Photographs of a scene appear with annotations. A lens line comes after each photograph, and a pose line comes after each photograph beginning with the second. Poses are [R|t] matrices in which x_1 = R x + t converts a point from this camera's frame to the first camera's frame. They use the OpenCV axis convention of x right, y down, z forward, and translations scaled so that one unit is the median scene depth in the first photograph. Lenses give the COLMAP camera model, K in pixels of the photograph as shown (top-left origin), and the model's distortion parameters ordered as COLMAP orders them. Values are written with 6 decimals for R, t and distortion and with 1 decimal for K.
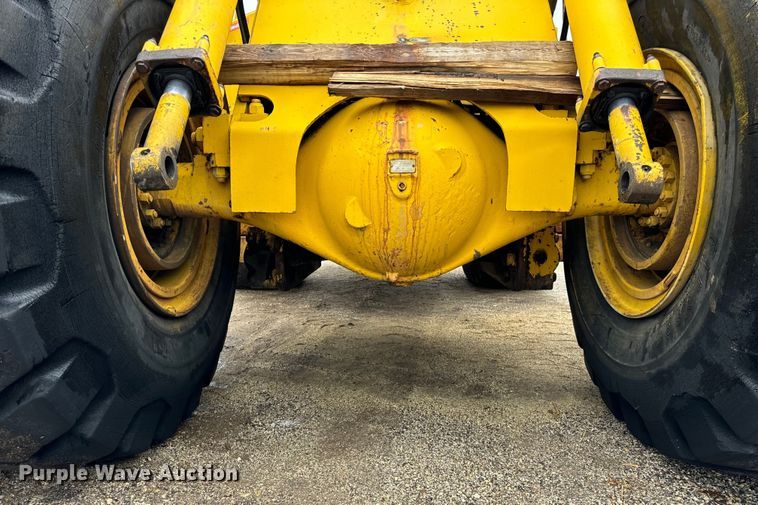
lens RADIAL K [[641.6, 0, 324.2], [0, 641.6, 274.3], [0, 0, 1]] dist [0.043449, -0.001310]
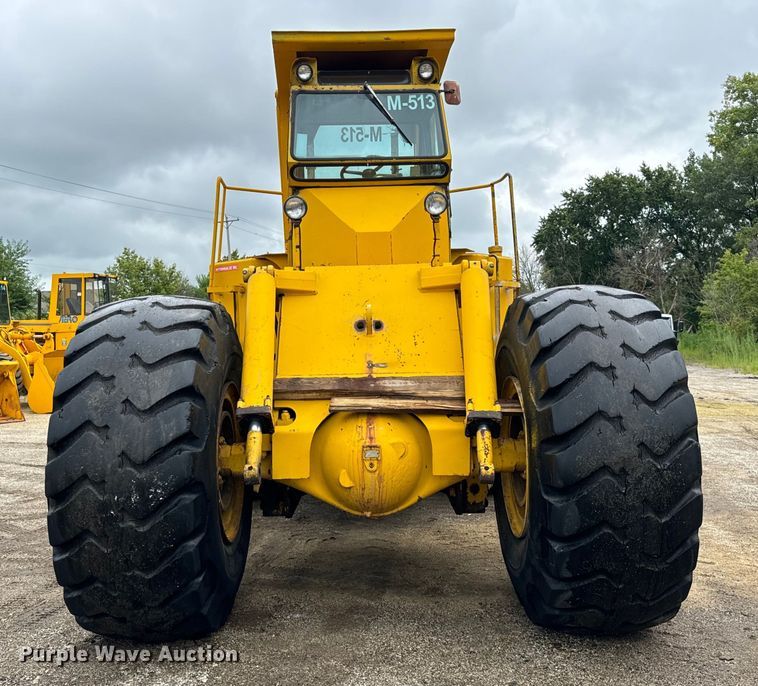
lens RADIAL K [[847.4, 0, 334.9], [0, 847.4, 344.1], [0, 0, 1]] dist [0.102648, -0.009201]
pose [[0.997879, -0.008541, 0.064530, -0.120536], [0.017105, 0.990922, -0.133347, -0.148024], [-0.062805, 0.134168, 0.988966, -1.269154]]
